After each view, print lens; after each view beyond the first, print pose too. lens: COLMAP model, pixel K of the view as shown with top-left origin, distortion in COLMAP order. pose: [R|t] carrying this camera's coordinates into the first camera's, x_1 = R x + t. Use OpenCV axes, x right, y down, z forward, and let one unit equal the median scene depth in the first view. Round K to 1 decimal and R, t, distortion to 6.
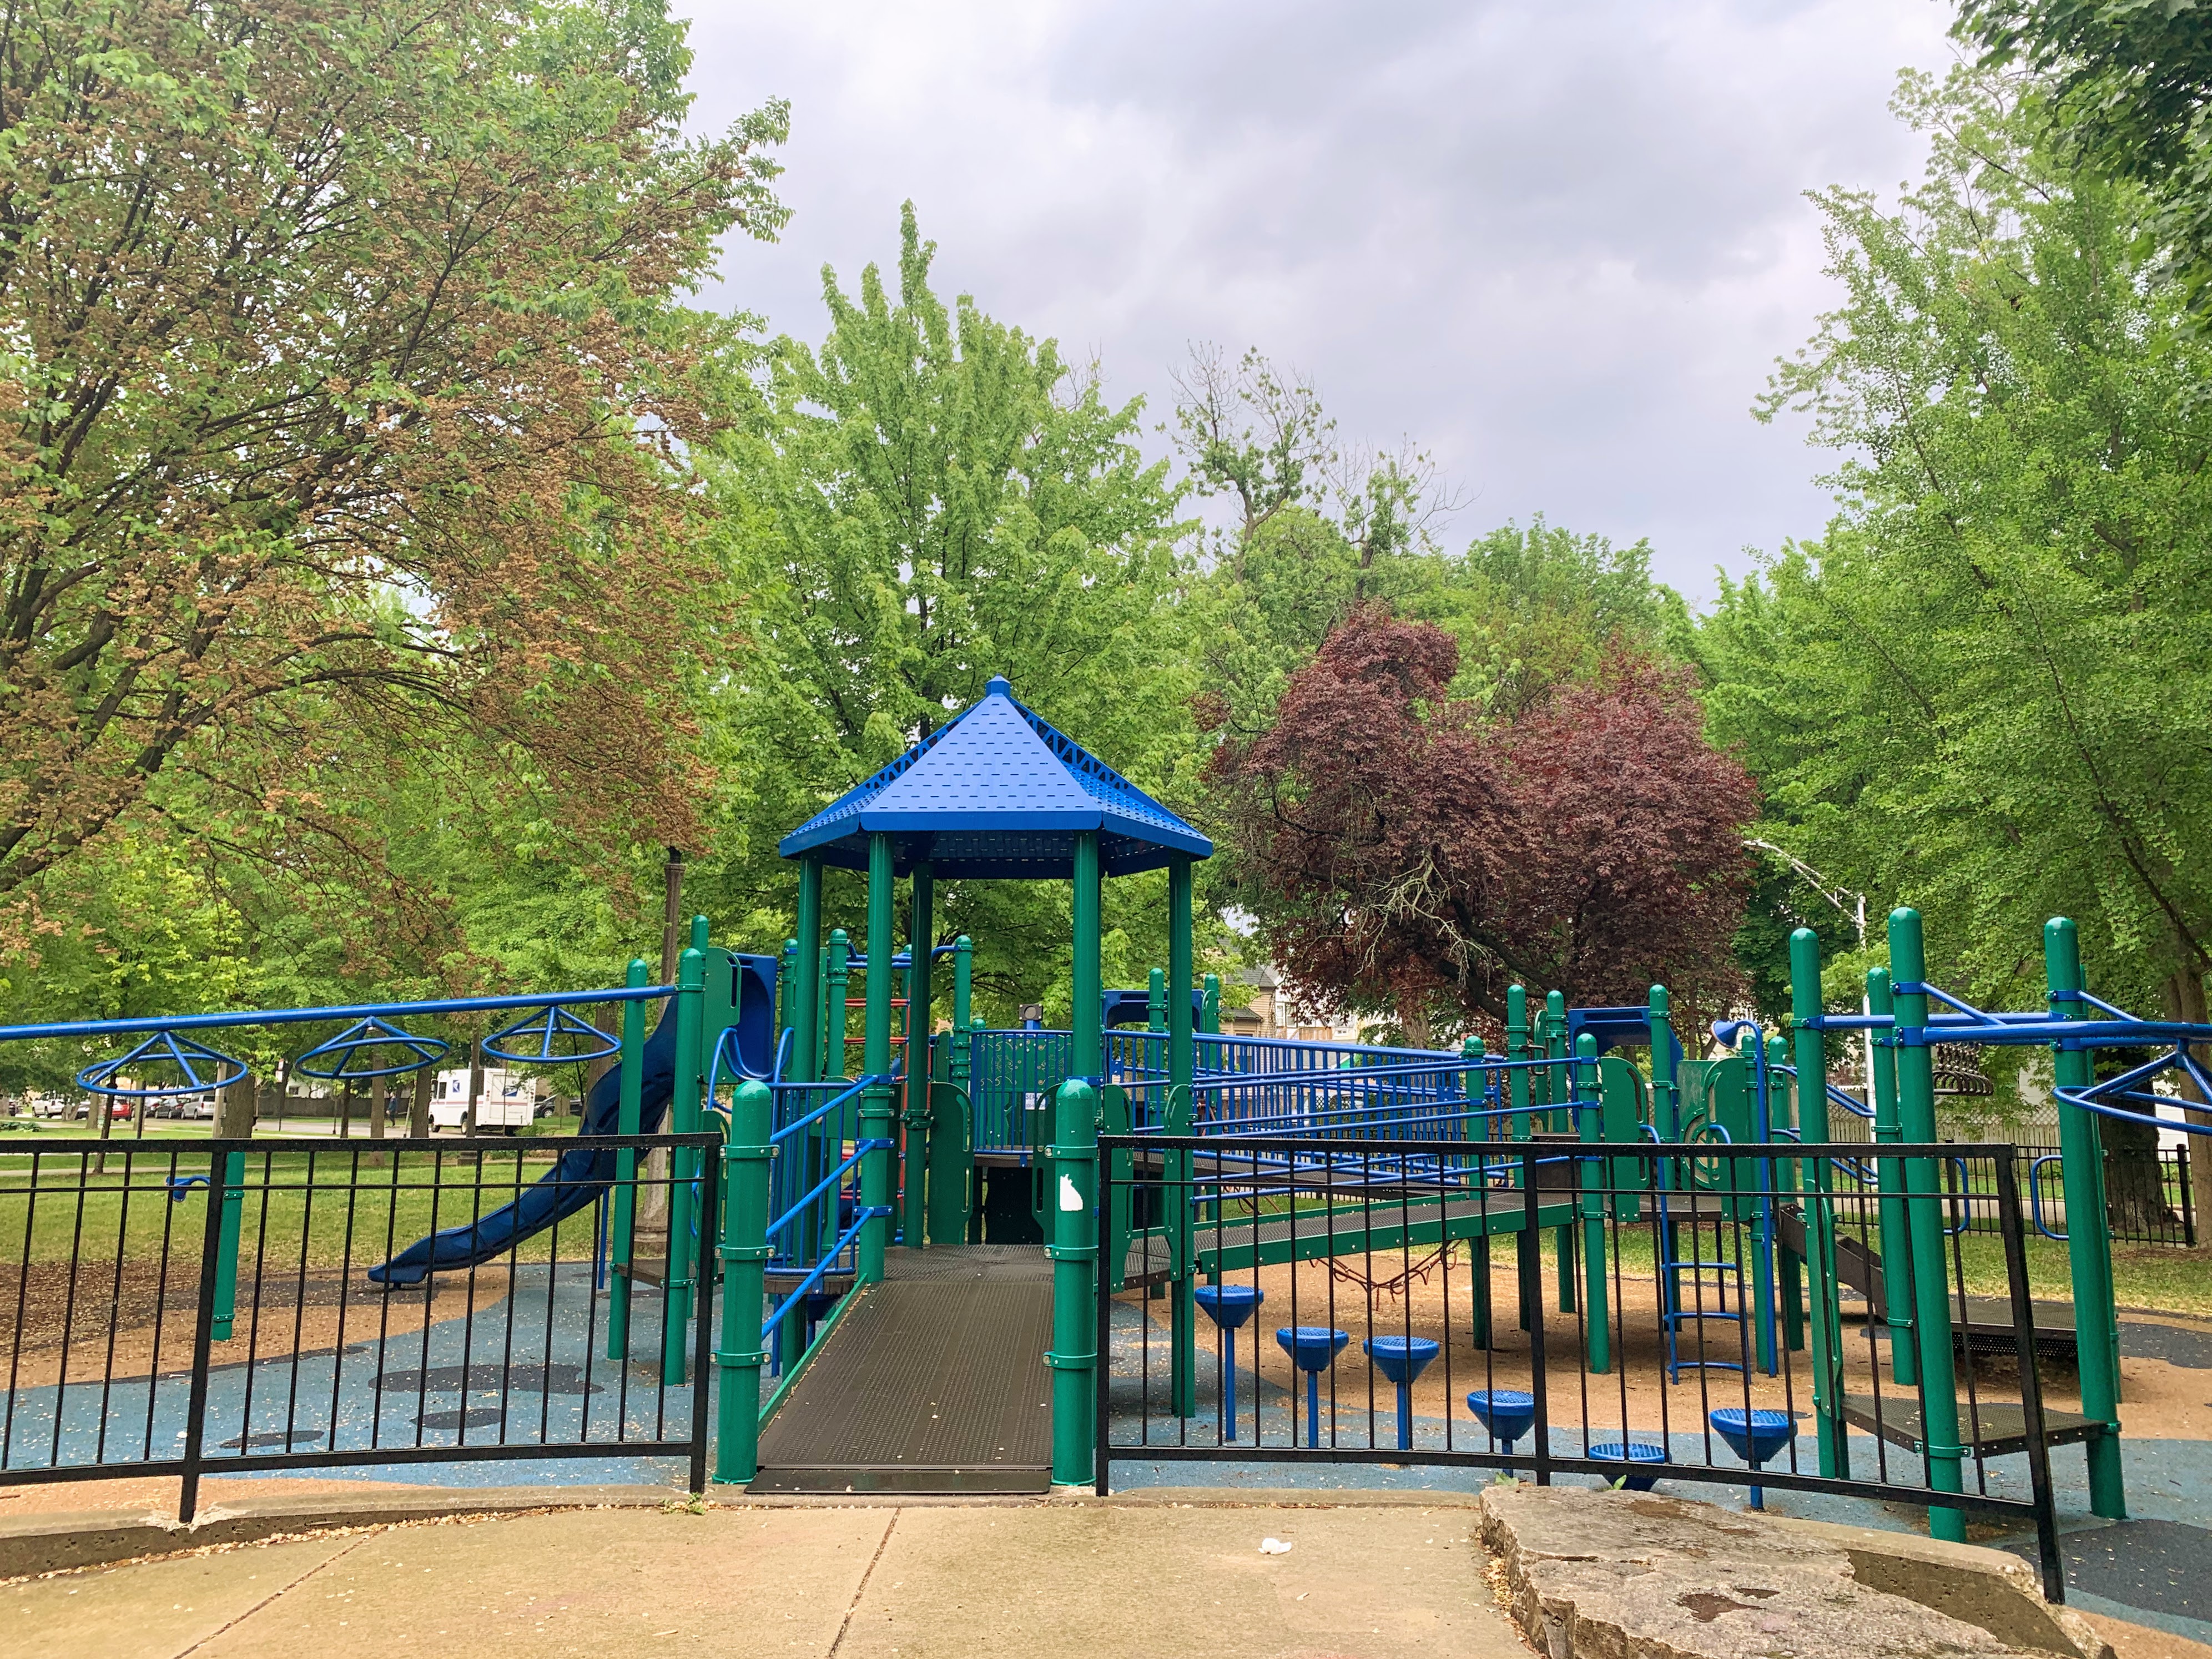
lens RADIAL K [[1645.4, 0, 1099.9], [0, 1645.4, 829.7], [0, 0, 1]] dist [0.061159, -0.146287]
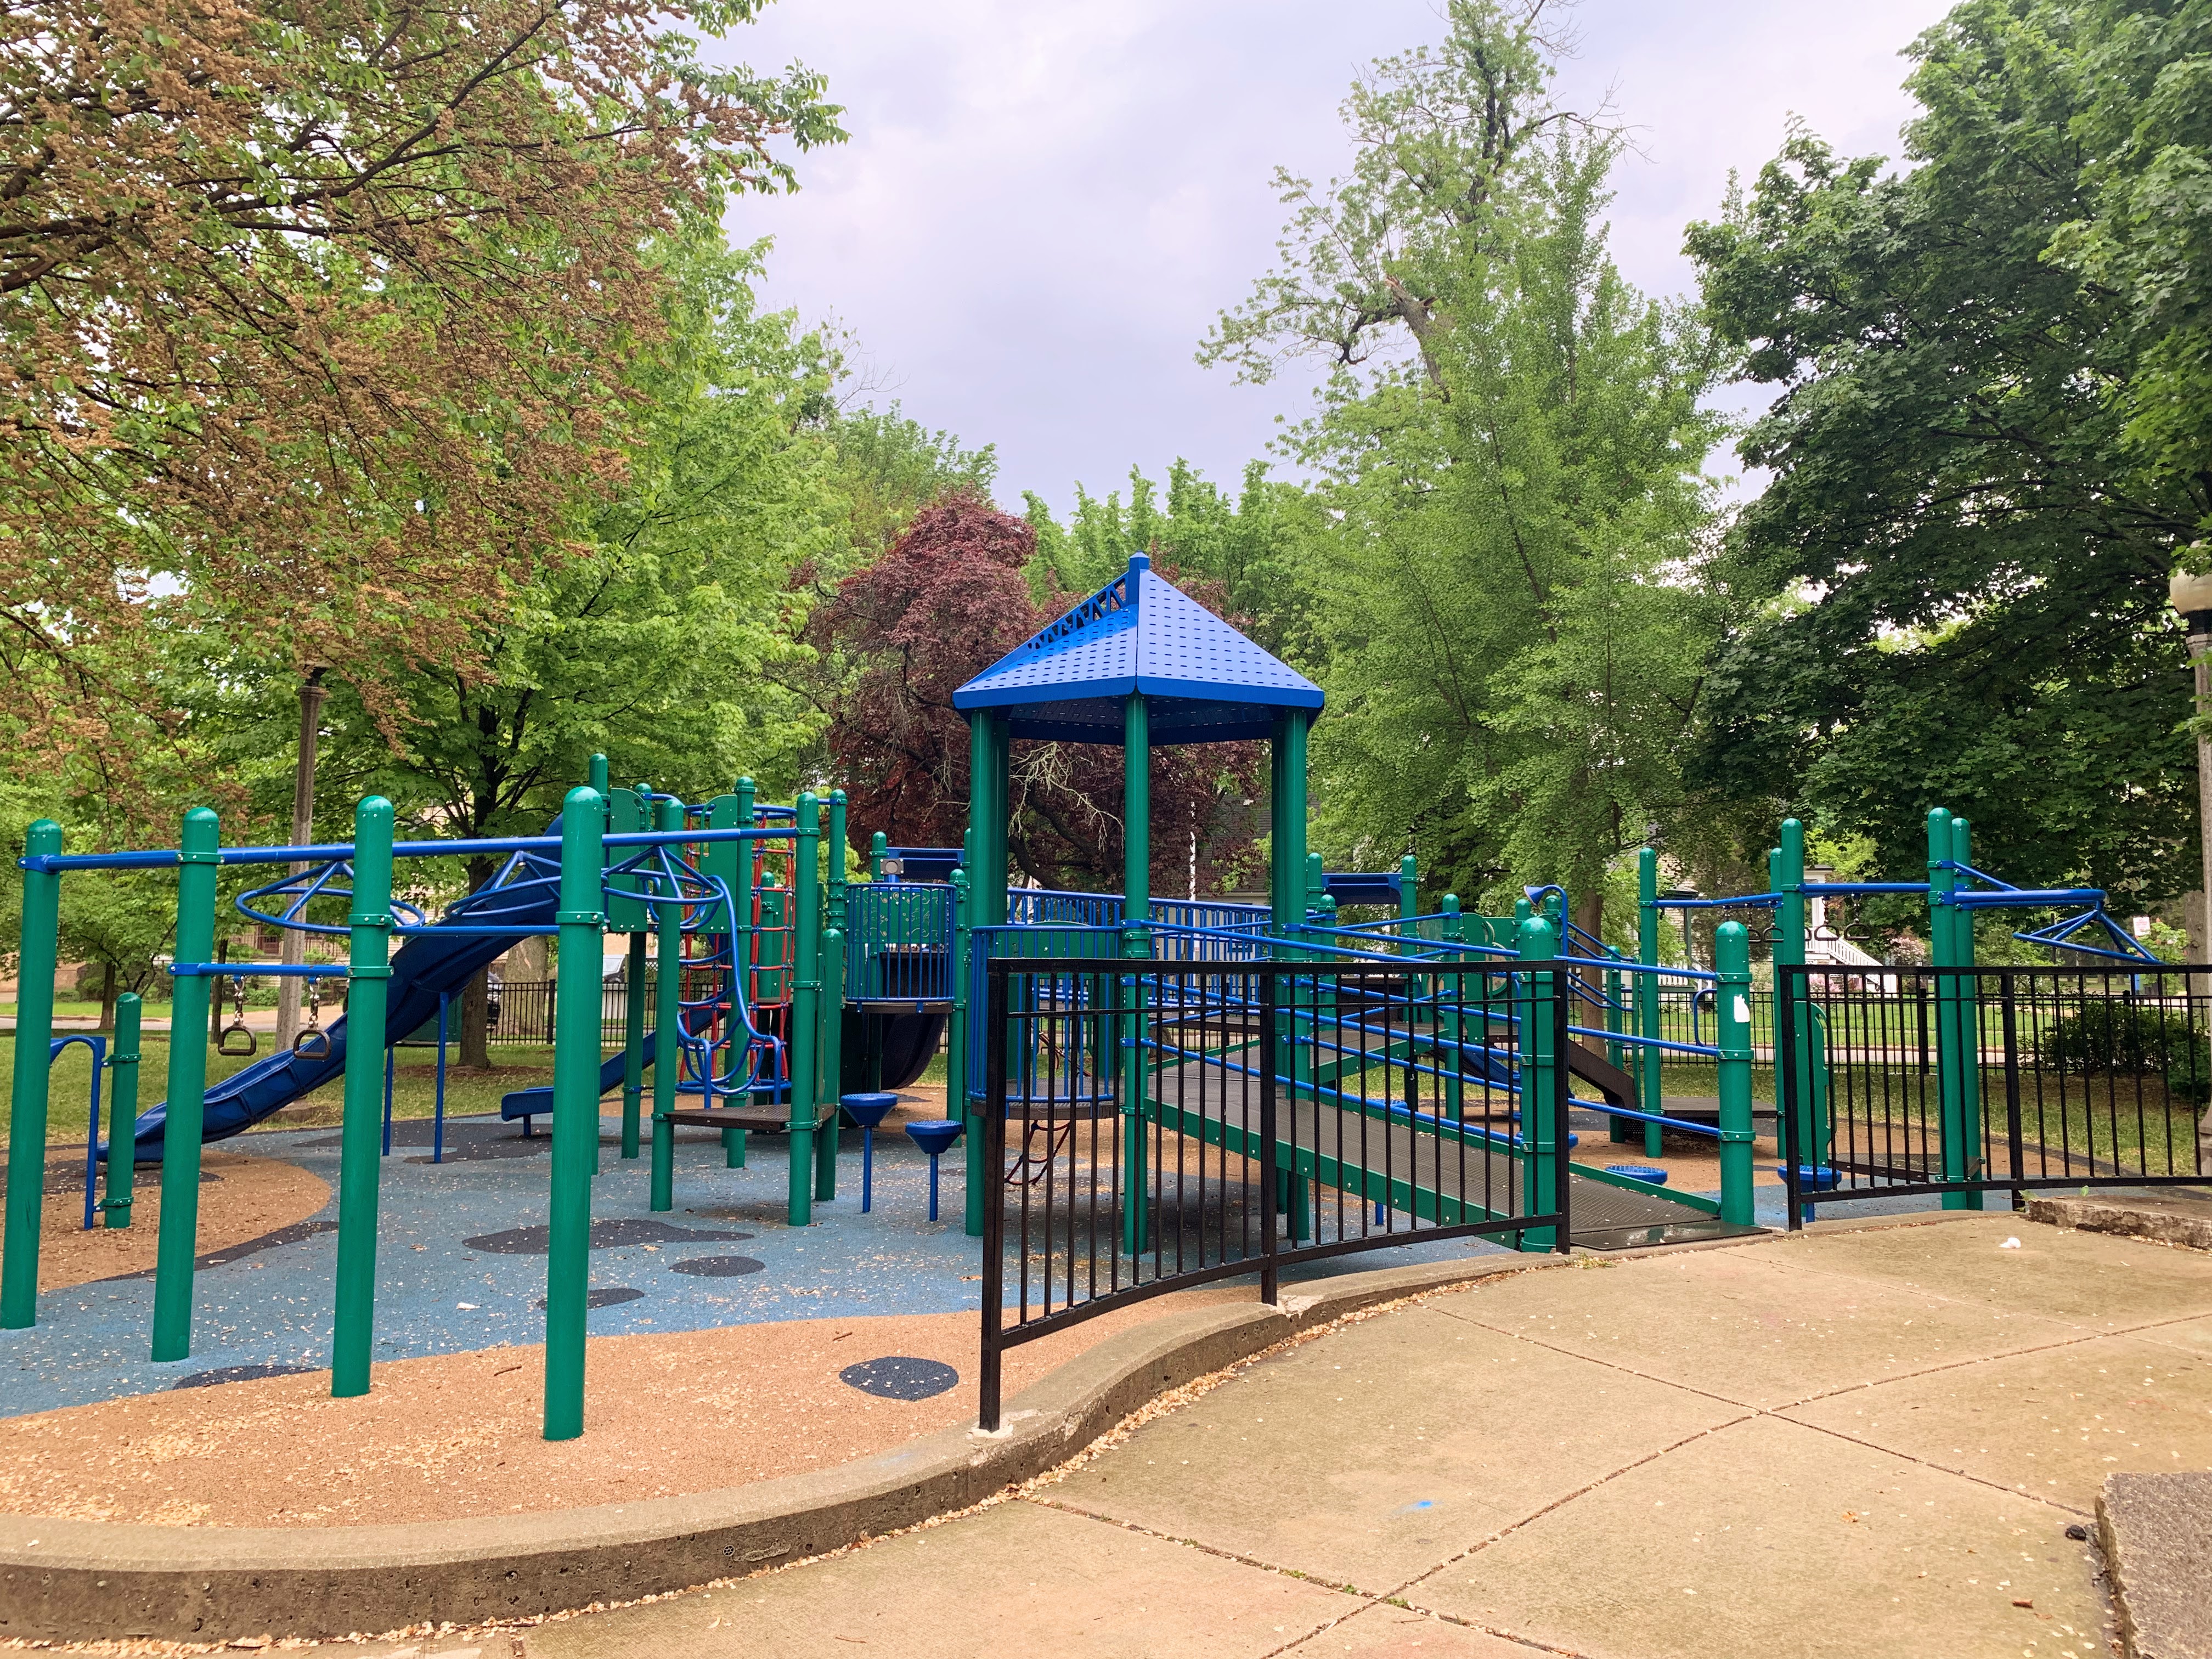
lens RADIAL K [[1645.5, 0, 1099.9], [0, 1645.5, 829.7], [0, 0, 1]] dist [0.061159, -0.146287]
pose [[0.853134, 0.030170, 0.520819, -0.240849], [-0.071010, 0.995751, 0.058637, 0.009462], [-0.516837, -0.087009, 0.851651, 0.043981]]
